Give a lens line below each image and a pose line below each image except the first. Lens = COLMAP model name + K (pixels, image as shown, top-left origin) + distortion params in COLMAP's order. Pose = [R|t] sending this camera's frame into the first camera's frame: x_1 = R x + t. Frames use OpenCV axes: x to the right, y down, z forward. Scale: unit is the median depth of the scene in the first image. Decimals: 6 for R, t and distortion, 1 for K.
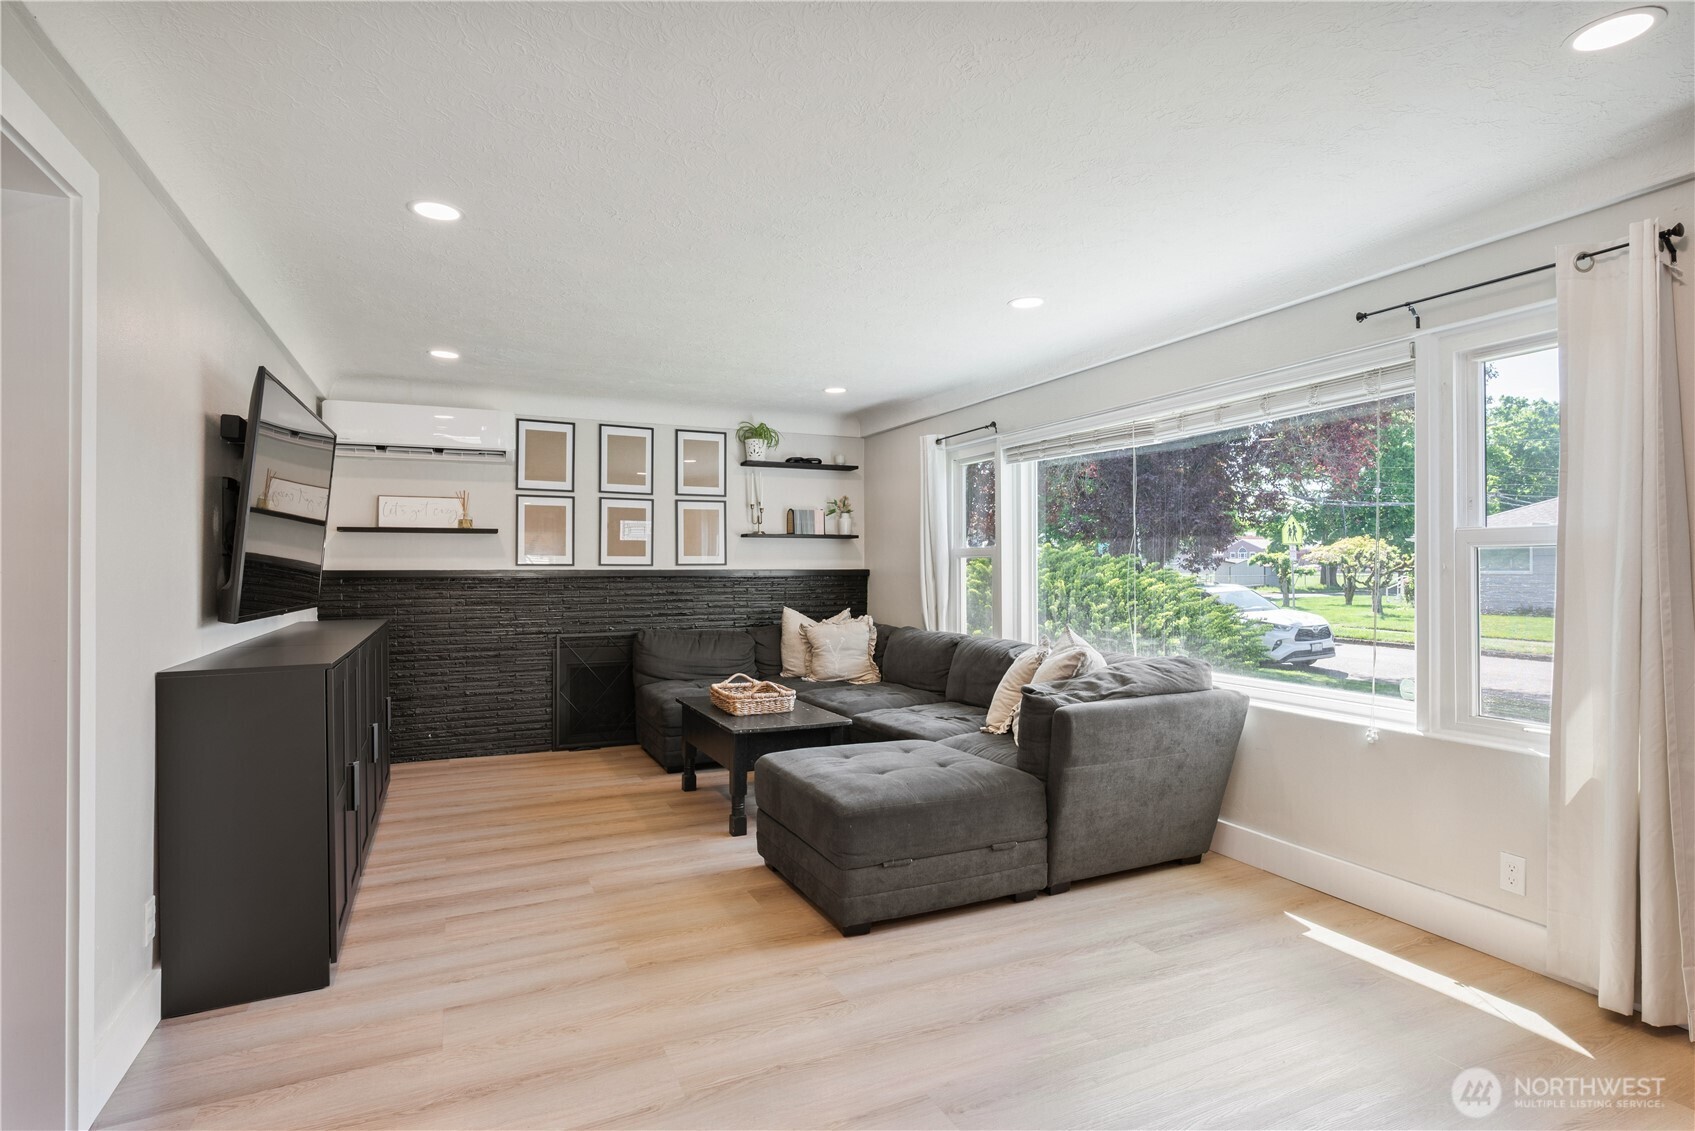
lens RADIAL K [[855.8, 0, 843.2], [0, 855.8, 567.1], [0, 0, 1]] dist [0.001867, 0.001336]
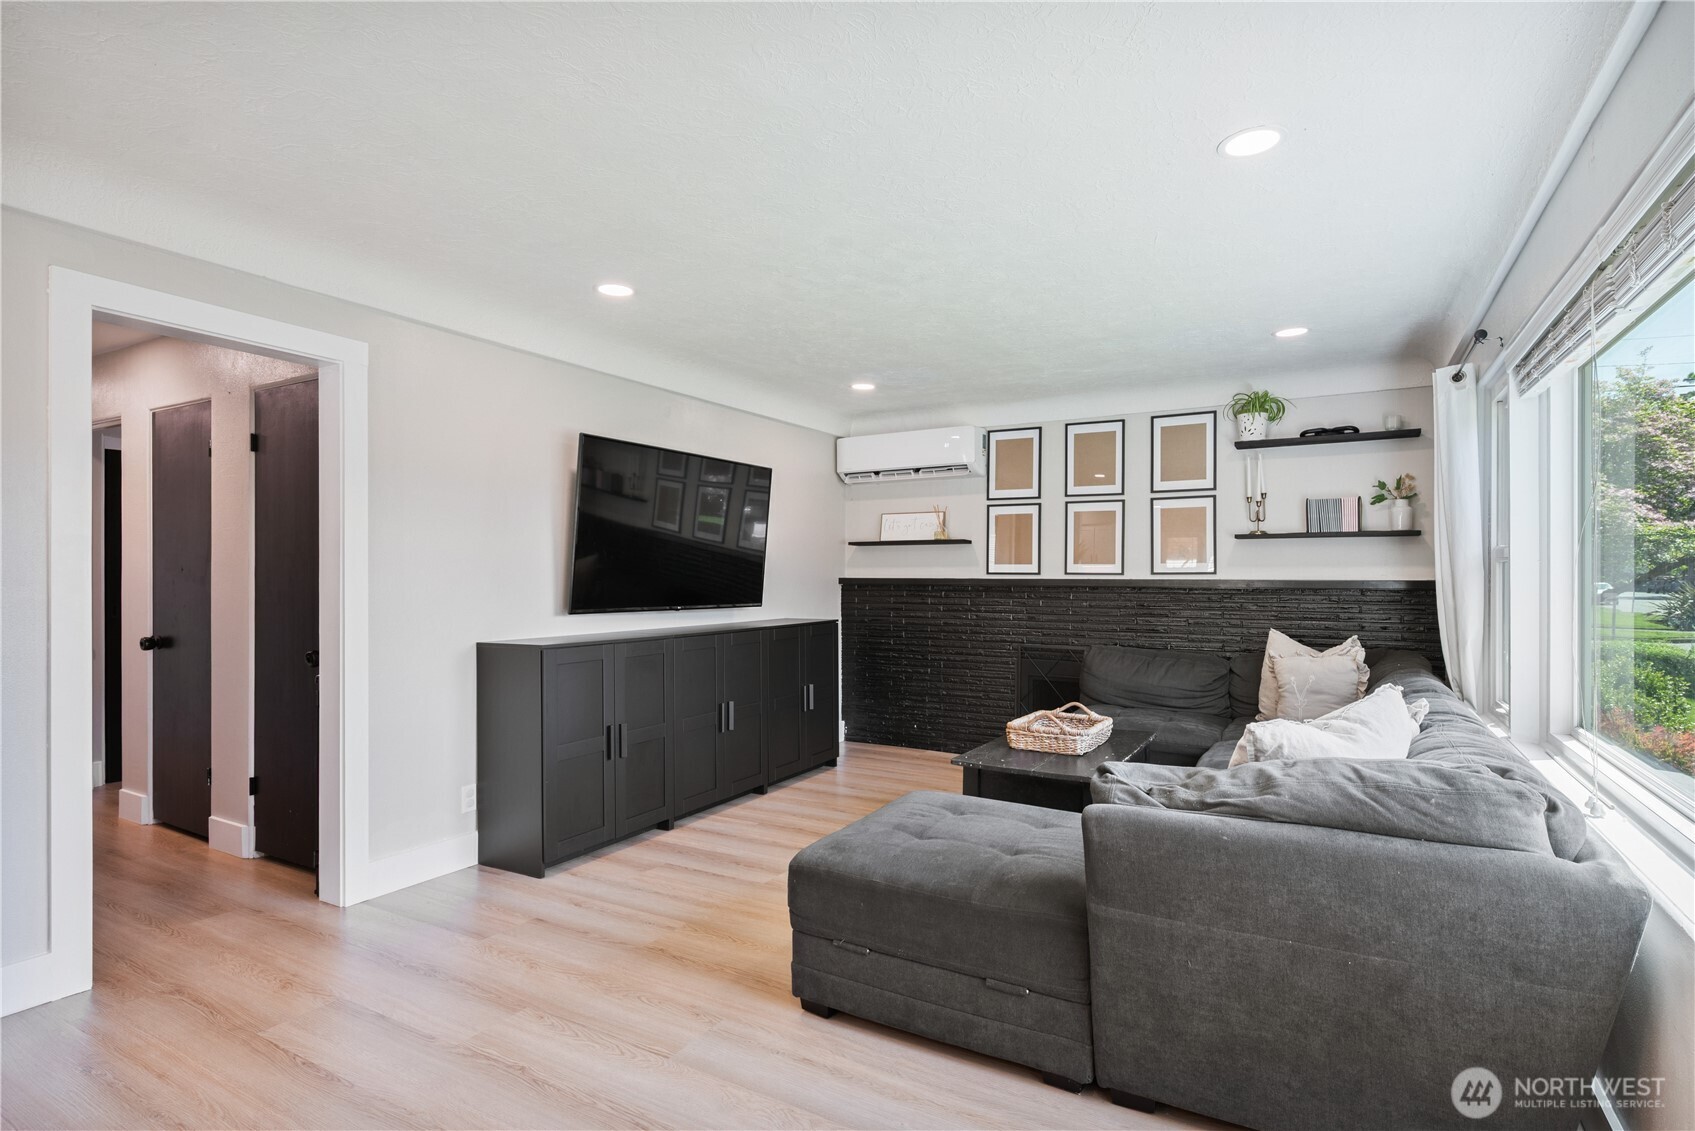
lens RADIAL K [[855.8, 0, 842.4], [0, 855.8, 575.2], [0, 0, 1]] dist [0.001867, 0.001336]
pose [[0.572096, 0.002566, -0.820183, 0.367517], [-0.002484, 0.999996, 0.001395, -0.001646], [0.820183, 0.001239, 0.572100, 0.274494]]
